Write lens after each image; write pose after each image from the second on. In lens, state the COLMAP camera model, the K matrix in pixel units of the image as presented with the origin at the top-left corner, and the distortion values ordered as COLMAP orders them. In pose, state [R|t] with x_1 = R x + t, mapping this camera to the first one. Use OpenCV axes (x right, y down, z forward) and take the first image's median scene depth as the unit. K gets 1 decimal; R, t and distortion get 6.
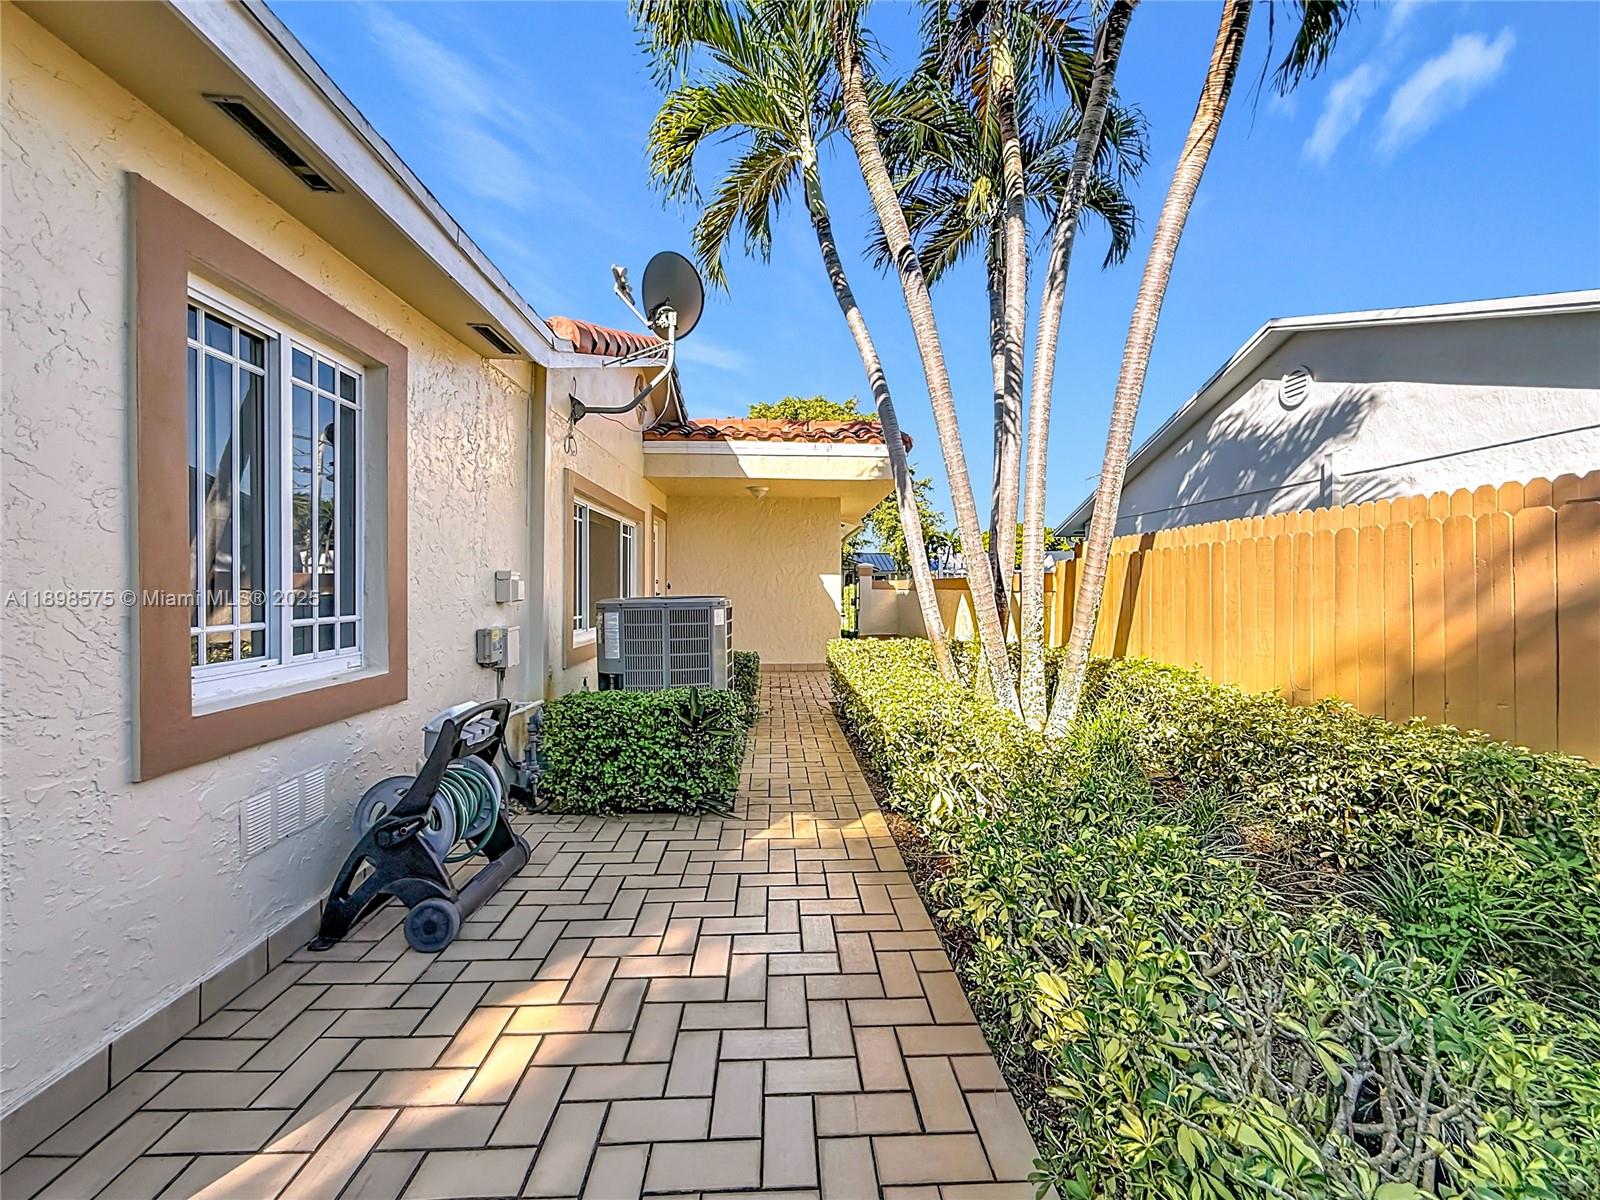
lens RADIAL K [[663.7, 0, 801.6], [0, 663.7, 589.3], [0, 0, 1]] dist [-0.000751, 0.000087]
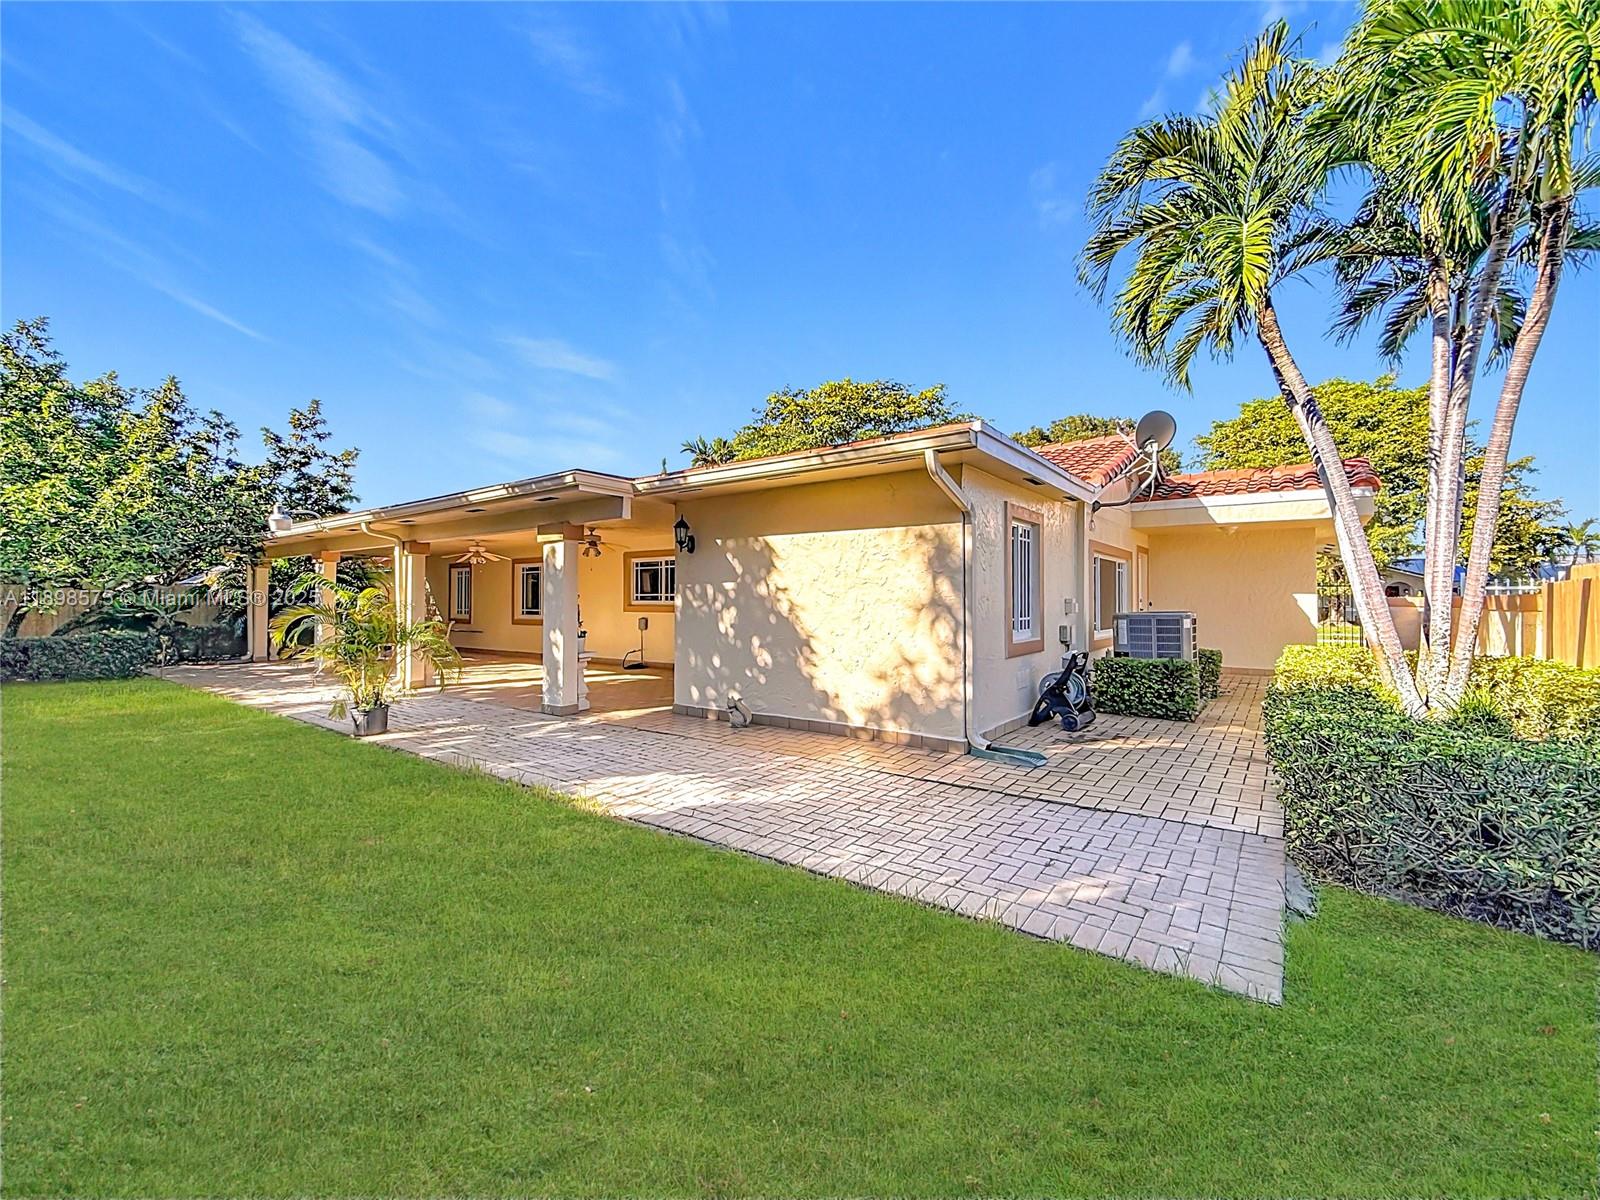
lens RADIAL K [[663.7, 0, 806.9], [0, 663.7, 587.5], [0, 0, 1]] dist [-0.000751, 0.000087]
pose [[0.785904, -0.012707, -0.618218, 0.176597], [-0.002570, 0.999713, -0.023815, -0.009927], [0.618343, 0.020305, 0.785646, -1.032854]]
